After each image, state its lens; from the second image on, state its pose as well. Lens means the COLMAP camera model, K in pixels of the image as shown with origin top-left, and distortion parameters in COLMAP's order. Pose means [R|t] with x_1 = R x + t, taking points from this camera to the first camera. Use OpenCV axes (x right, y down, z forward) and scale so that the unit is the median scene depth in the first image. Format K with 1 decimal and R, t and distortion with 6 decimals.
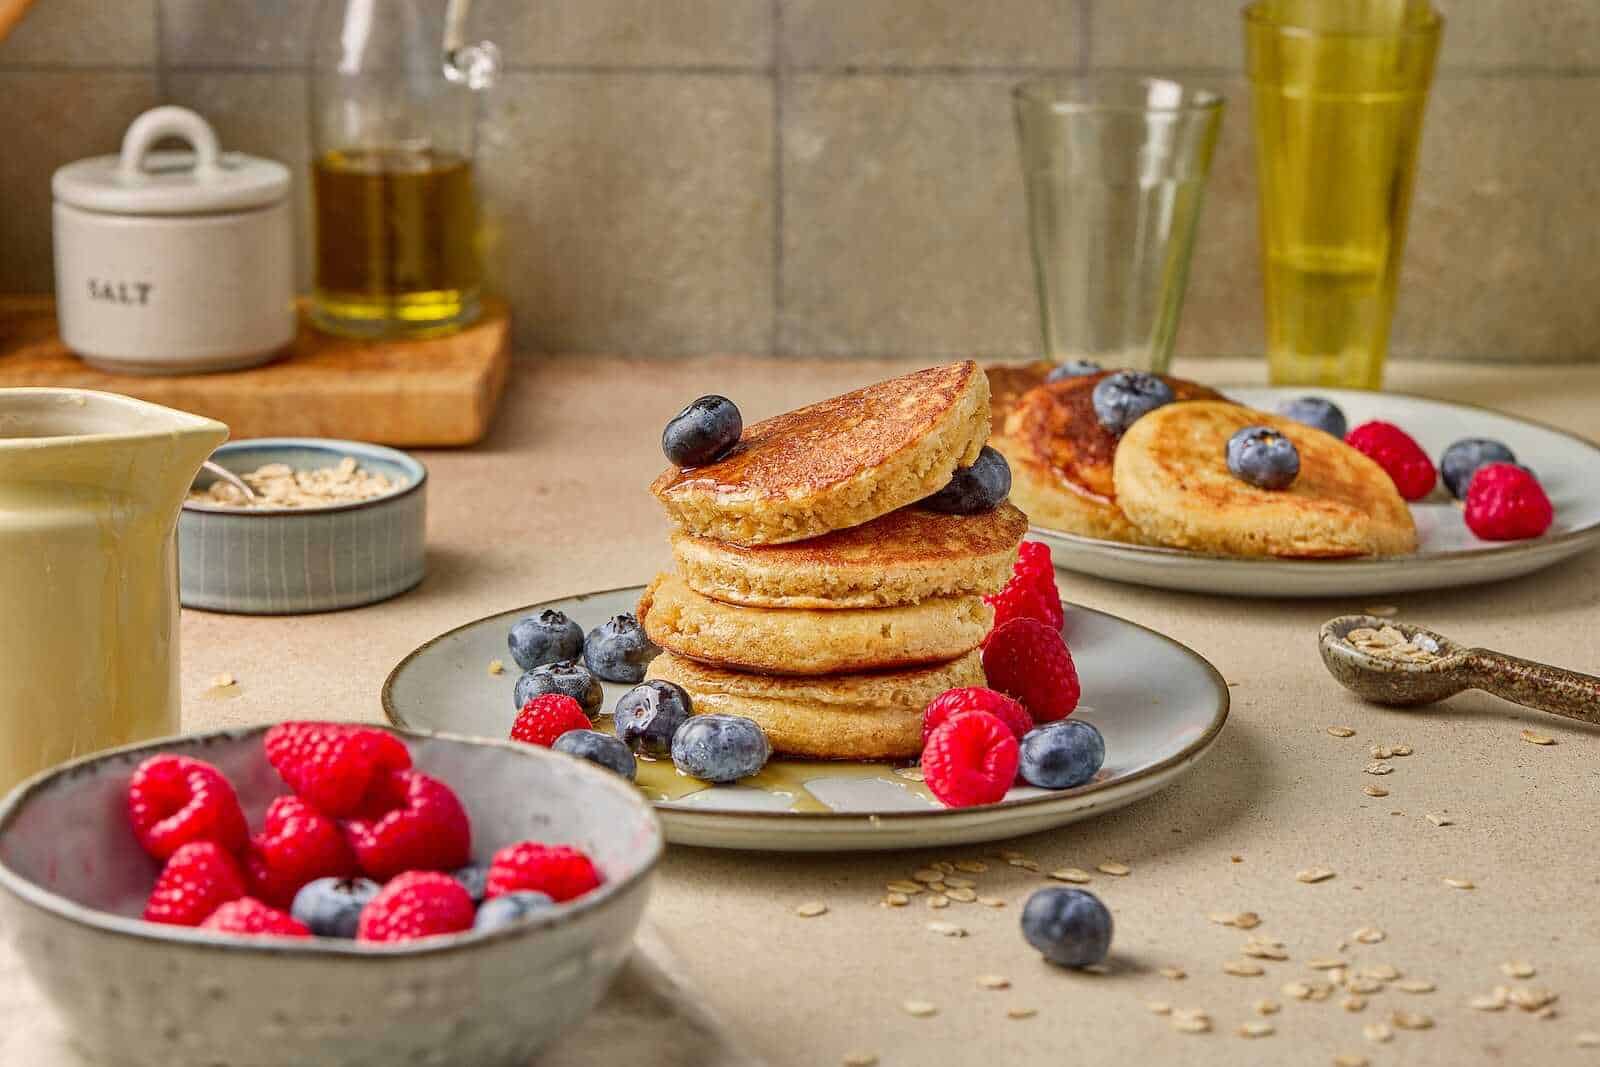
lens RADIAL K [[4725.9, 0, 799.7], [0, 4725.9, 467.9], [0, 0, 1]] dist [0.147425, 0.617678]
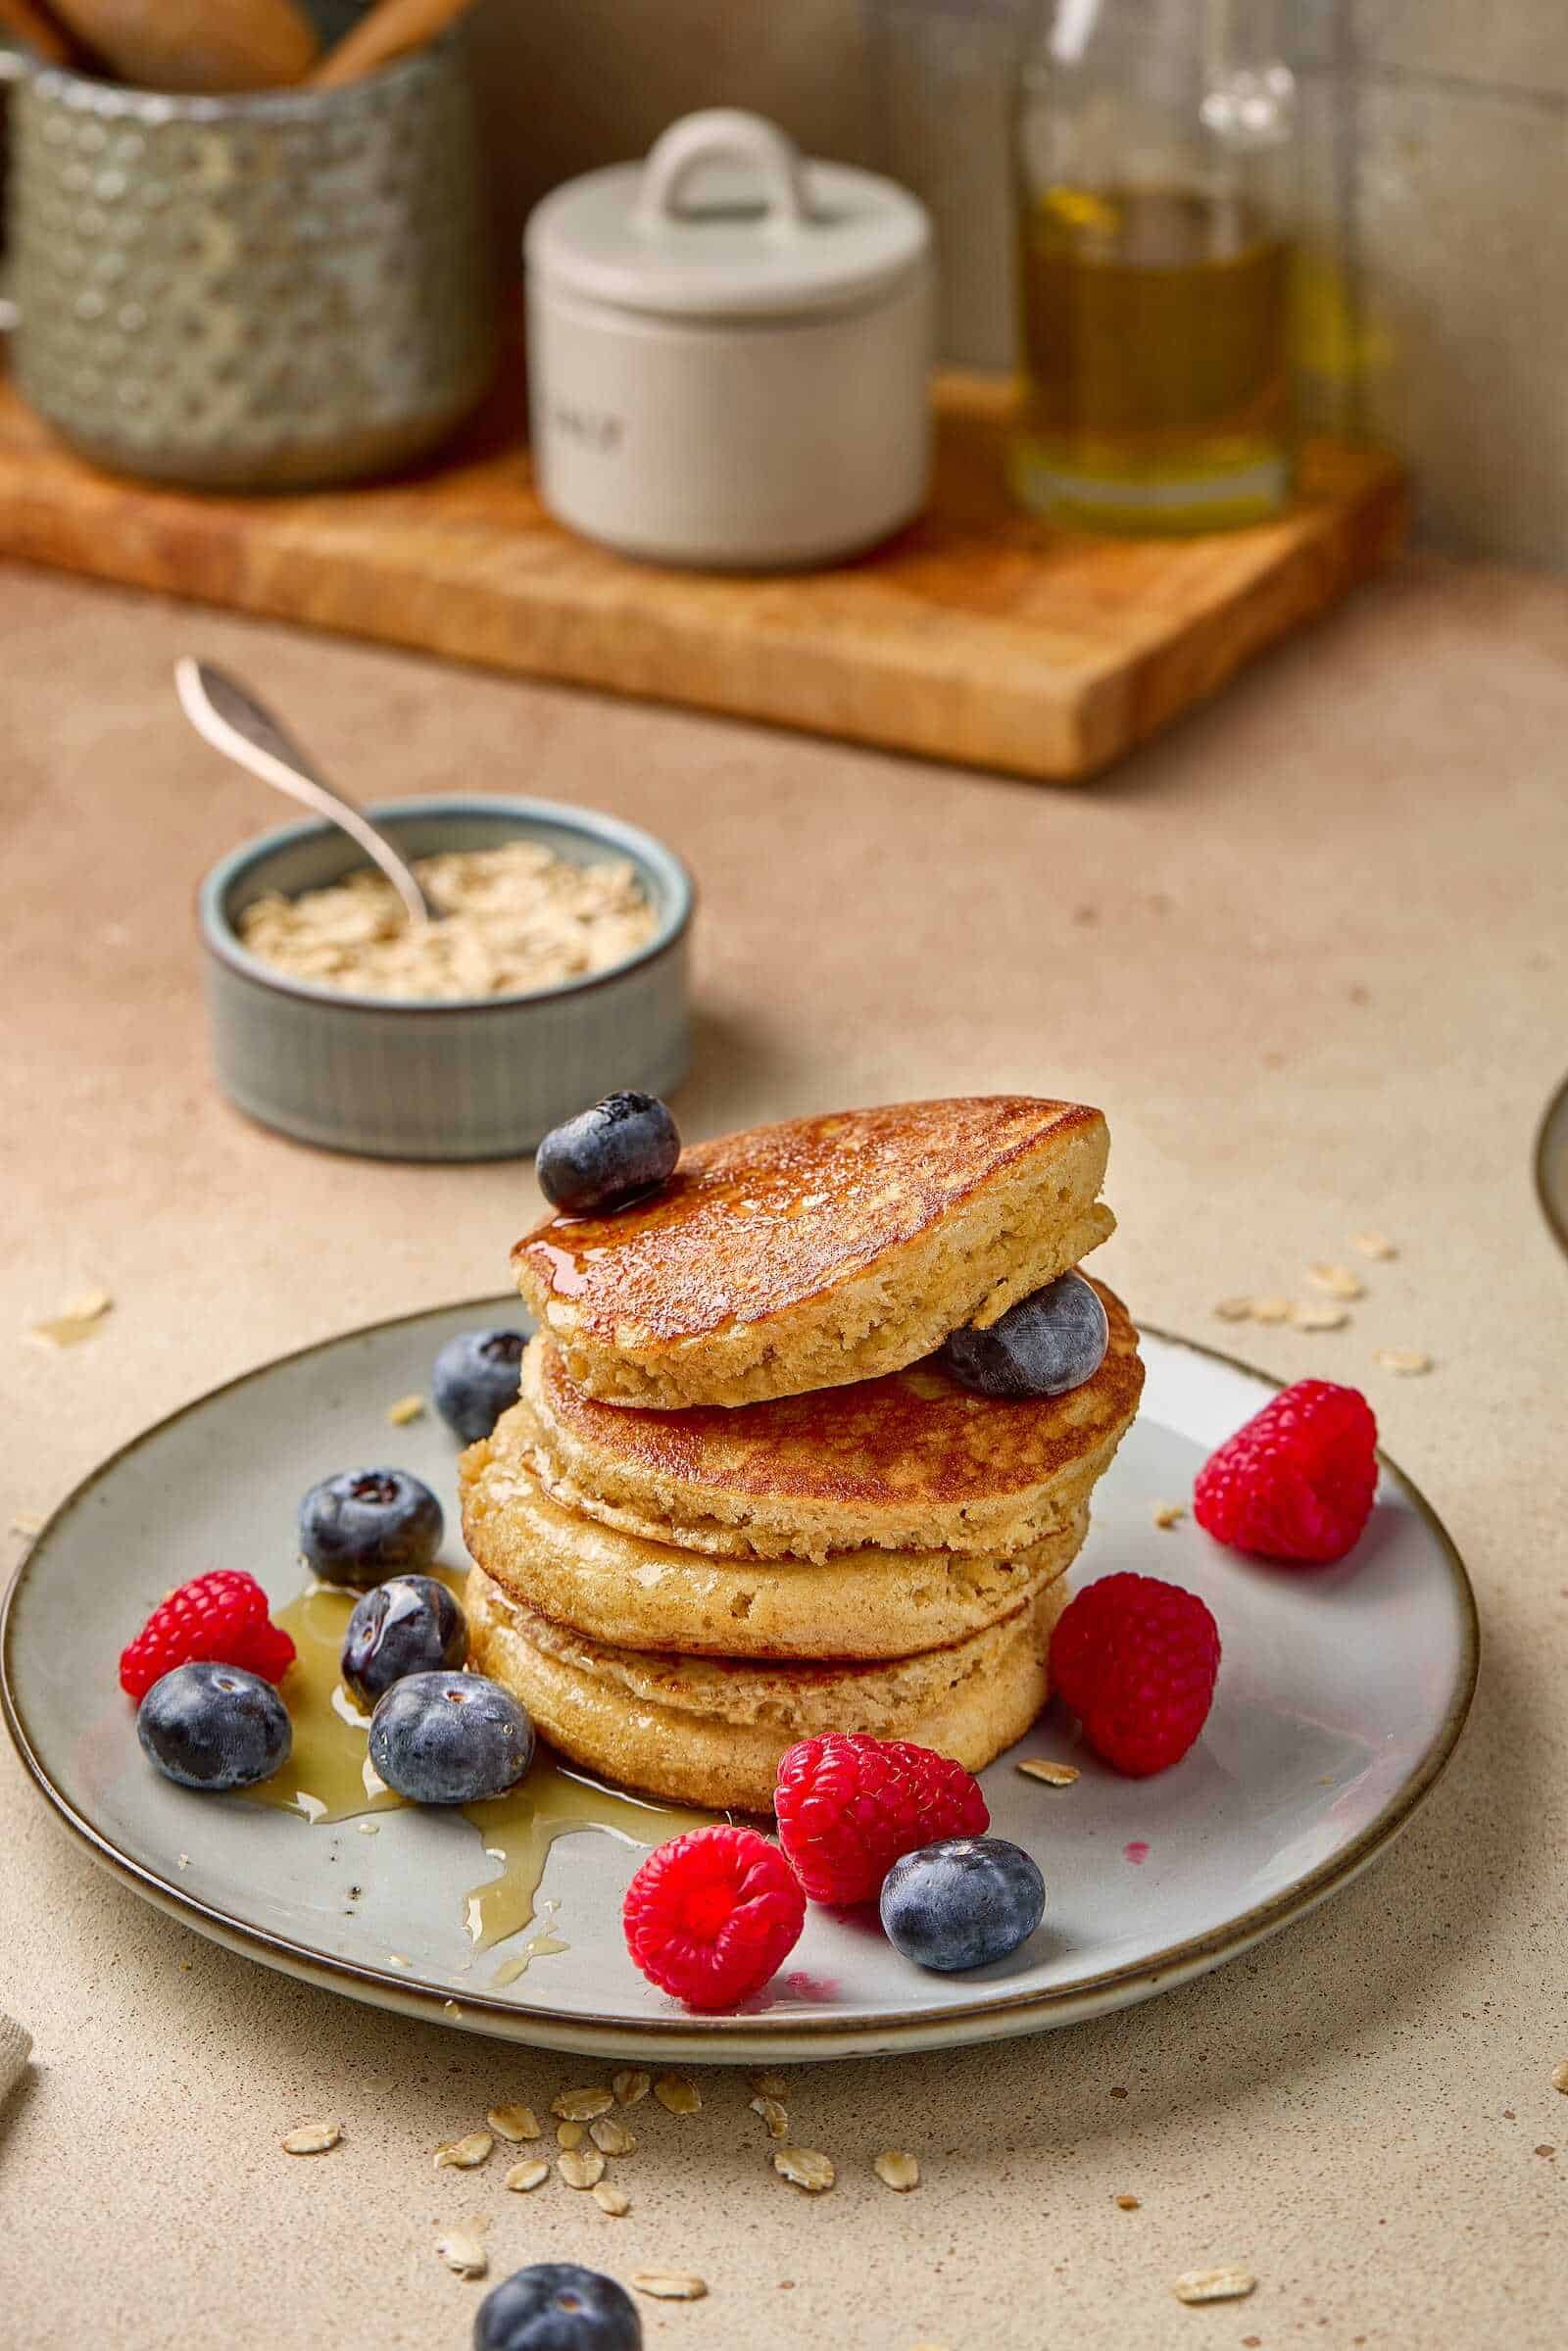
lens RADIAL K [[6944.1, 0, 782.0], [0, 6944.1, 1170.7], [0, 0, 1]] dist [0.147425, 0.617678]
pose [[0.873701, 0.209819, -0.438888, 0.370248], [-0.104861, 0.962223, 0.251260, -0.221005], [0.475027, -0.173504, 0.862697, 0.294952]]
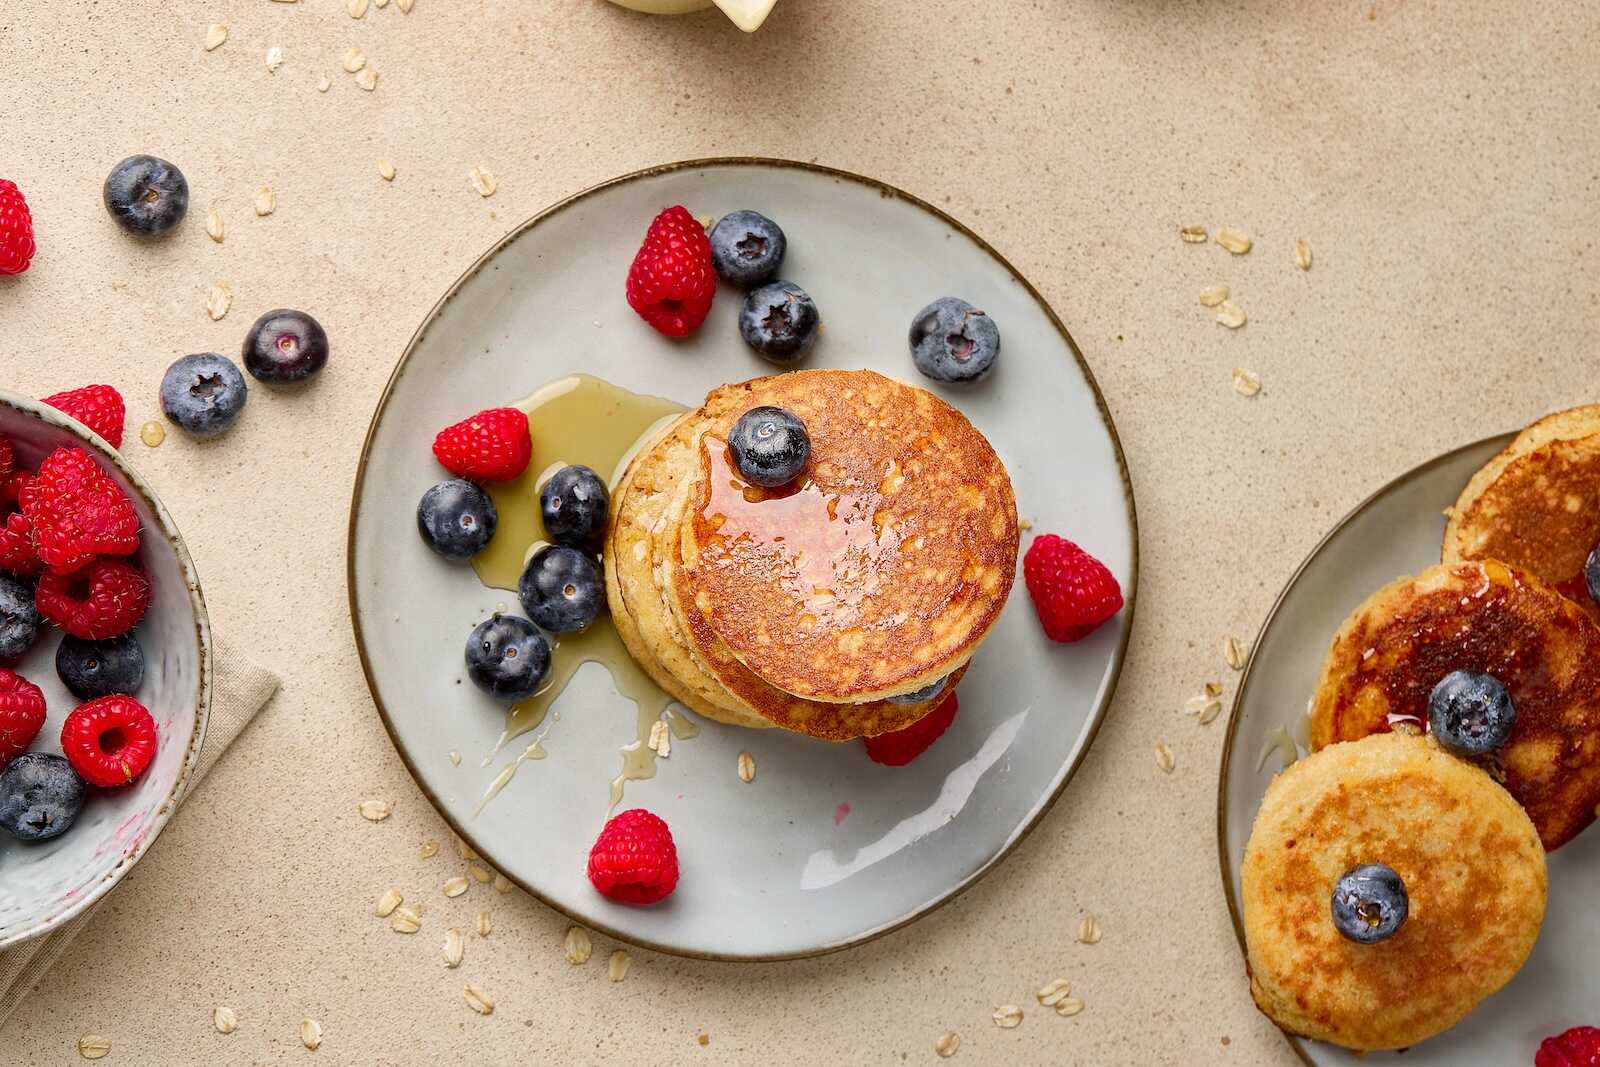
lens RADIAL K [[4725.9, 0, 799.7], [0, 4725.9, 467.9], [0, 0, 1]] dist [0.147425, 0.617678]
pose [[0.547072, 0.833654, 0.075716, -0.090749], [-0.376786, 0.164466, 0.911583, -0.938588], [0.747492, -0.527230, 0.404084, 0.607579]]
